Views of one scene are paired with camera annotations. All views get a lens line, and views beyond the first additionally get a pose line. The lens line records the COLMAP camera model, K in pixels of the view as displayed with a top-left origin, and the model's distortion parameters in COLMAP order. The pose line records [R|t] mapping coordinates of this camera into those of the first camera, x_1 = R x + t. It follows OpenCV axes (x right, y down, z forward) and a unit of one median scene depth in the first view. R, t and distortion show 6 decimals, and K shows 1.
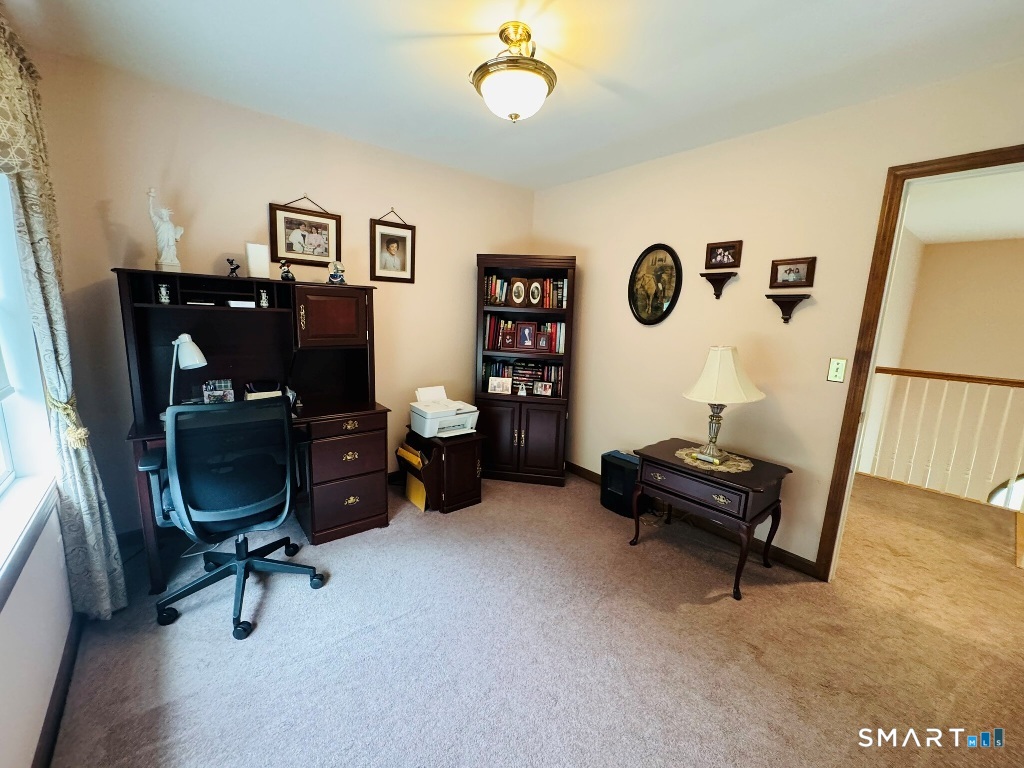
lens RADIAL K [[412.7, 0, 513.9], [0, 412.7, 384.7], [0, 0, 1]] dist [-0.000646, -0.000160]
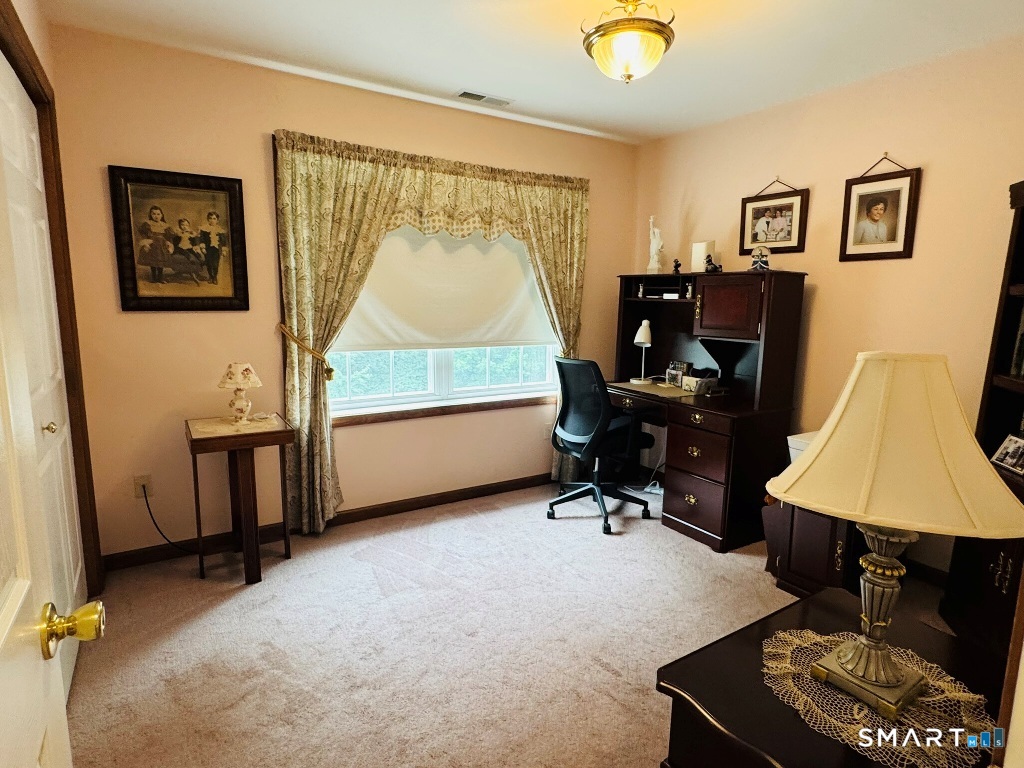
lens RADIAL K [[565.9, 0, 511.8], [0, 565.9, 381.6], [0, 0, 1]] dist [0.007294, -0.000944]
pose [[-0.118138, 0.105969, -0.987327, 0.836622], [-0.196042, 0.972231, 0.127806, -0.061006], [0.973453, 0.208656, -0.094083, 0.615995]]
